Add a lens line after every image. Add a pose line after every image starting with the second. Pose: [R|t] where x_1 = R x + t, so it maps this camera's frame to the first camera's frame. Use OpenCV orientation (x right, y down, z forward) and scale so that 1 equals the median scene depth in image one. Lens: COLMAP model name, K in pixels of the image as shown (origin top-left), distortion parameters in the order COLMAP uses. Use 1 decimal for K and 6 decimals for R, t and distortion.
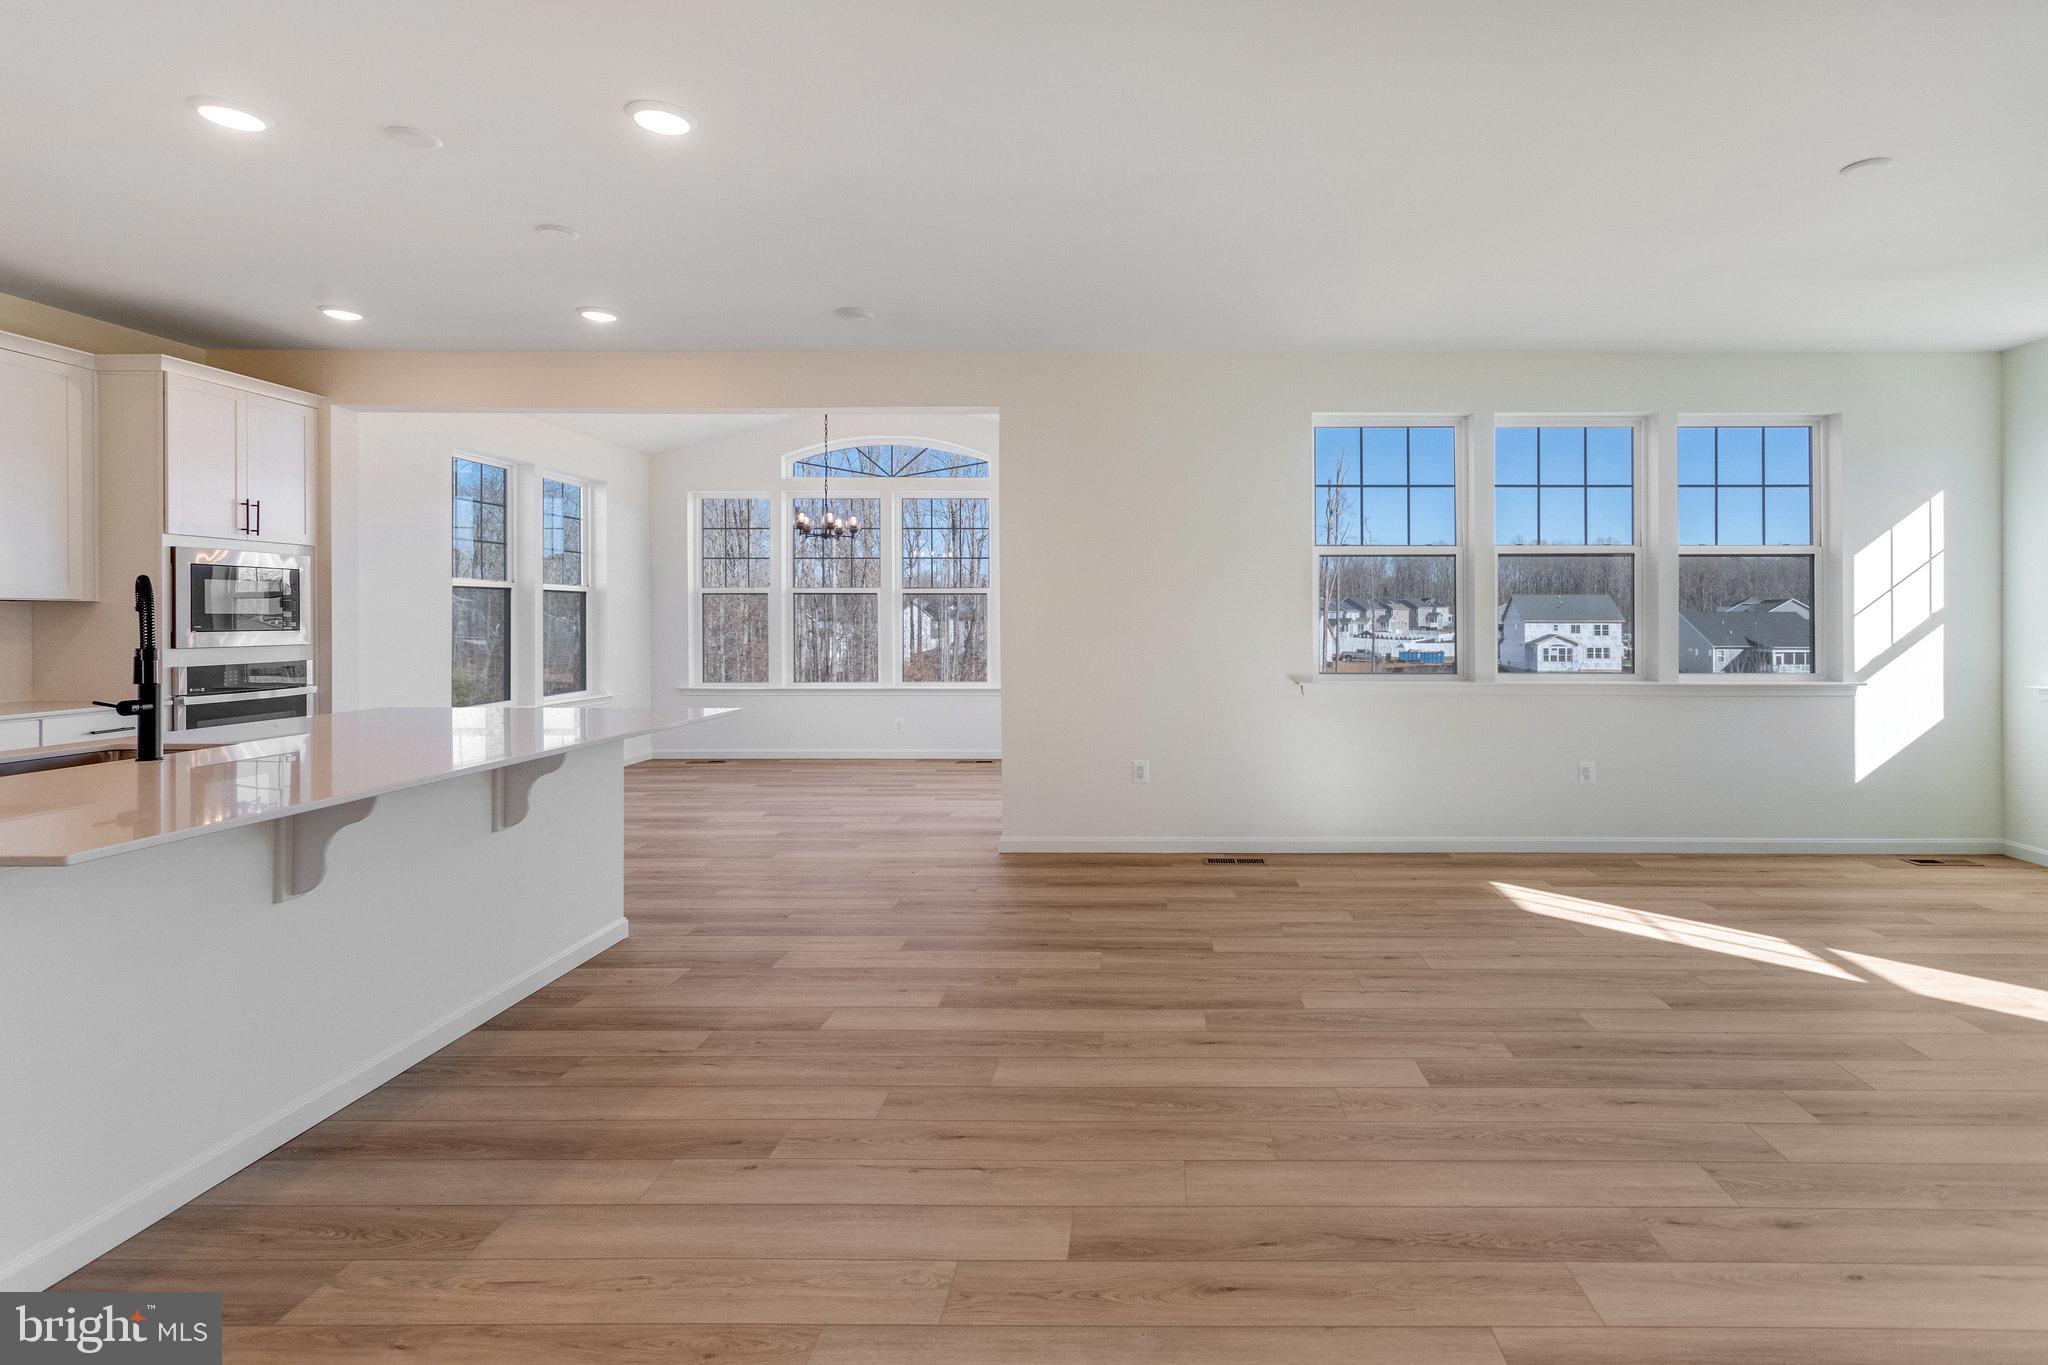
lens RADIAL K [[1017.0, 0, 1156.1], [0, 1017.0, 613.6], [0, 0, 1]] dist [0.012545, 0.000208]
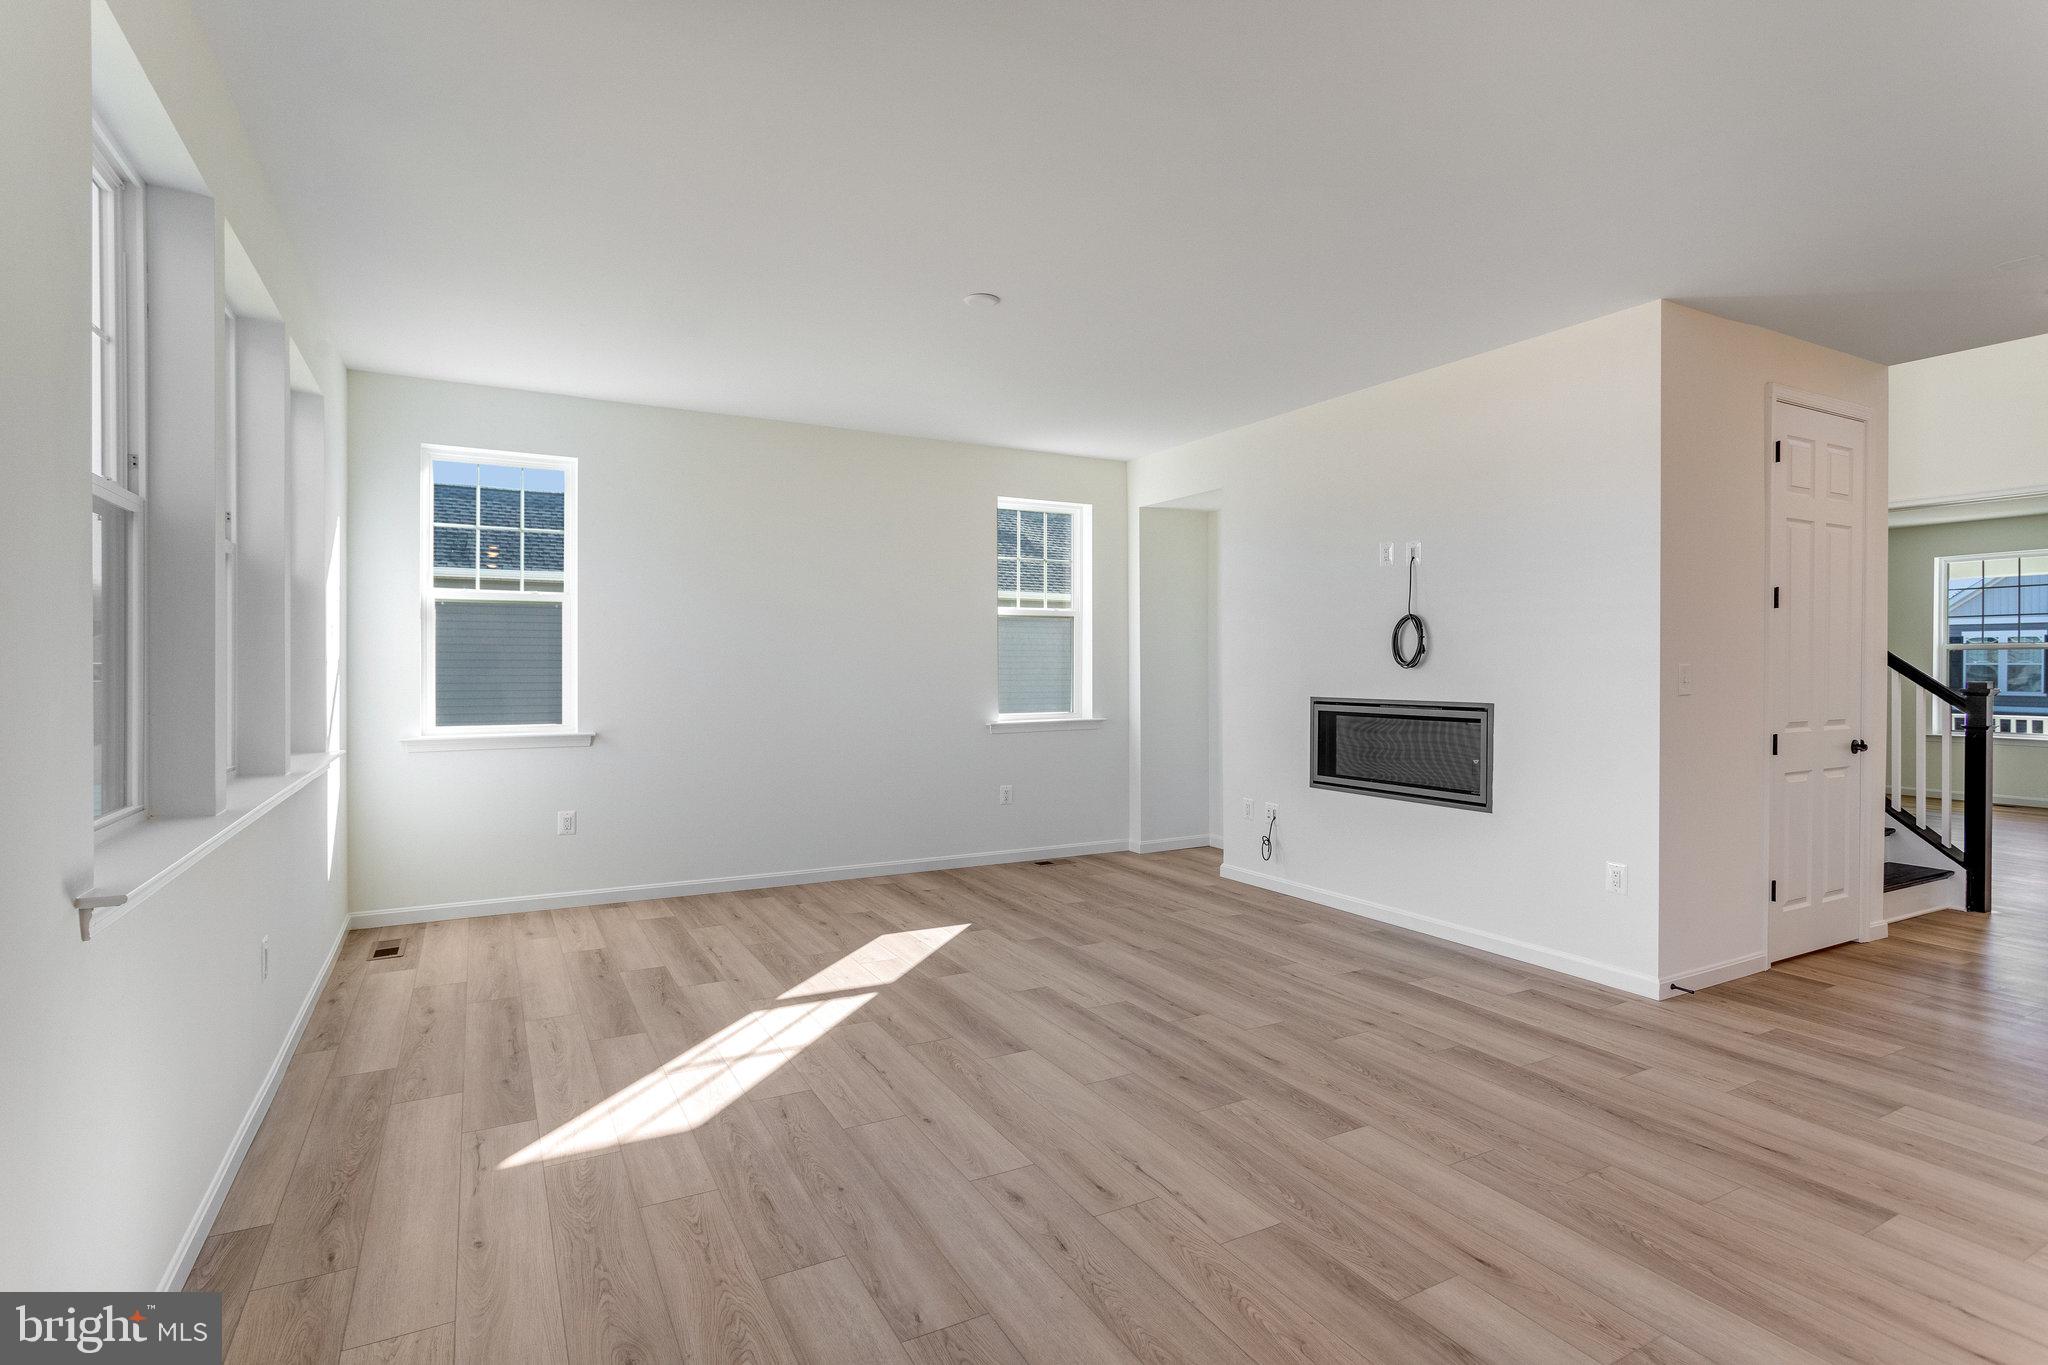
lens RADIAL K [[1013.6, 0, 1024.0], [0, 1013.6, 682.5], [0, 0, 1]] dist [-0.003380, -0.000518]
pose [[-0.476035, -0.015273, 0.879293, -0.261821], [-0.005459, 0.999881, 0.014413, 0.002911], [-0.879409, 0.002061, -0.476062, 1.026050]]
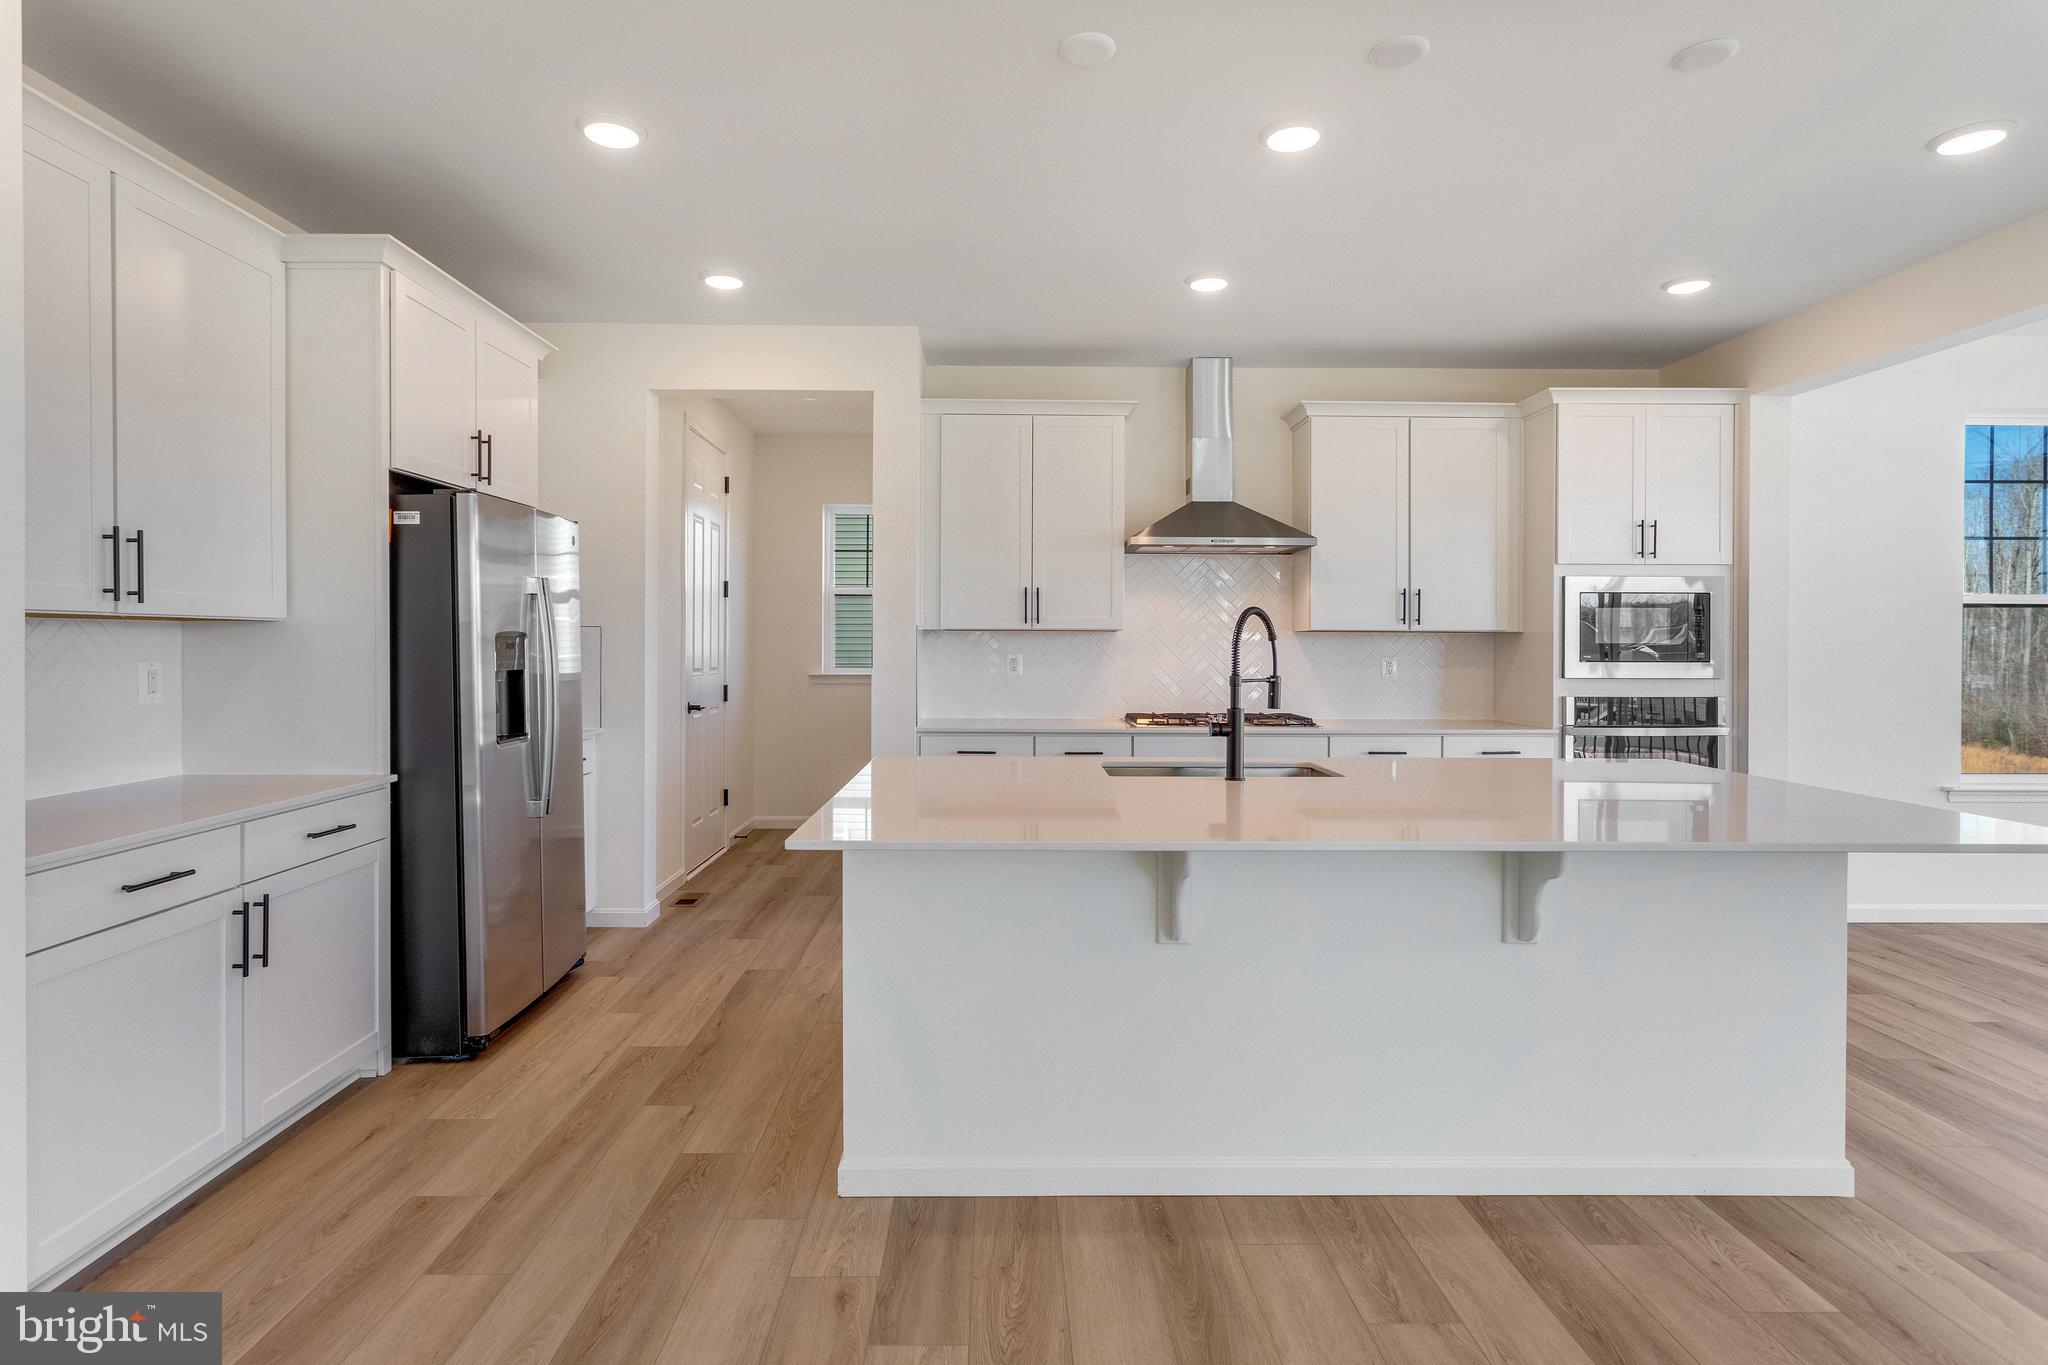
lens RADIAL K [[1050.8, 0, 999.5], [0, 1050.8, 647.8], [0, 0, 1]] dist [0.001670, -0.000340]
pose [[0.004021, 0.002990, -0.999987, 0.066684], [0.001206, 0.999995, 0.002995, 0.000397], [0.999991, -0.001218, 0.004017, 0.428897]]
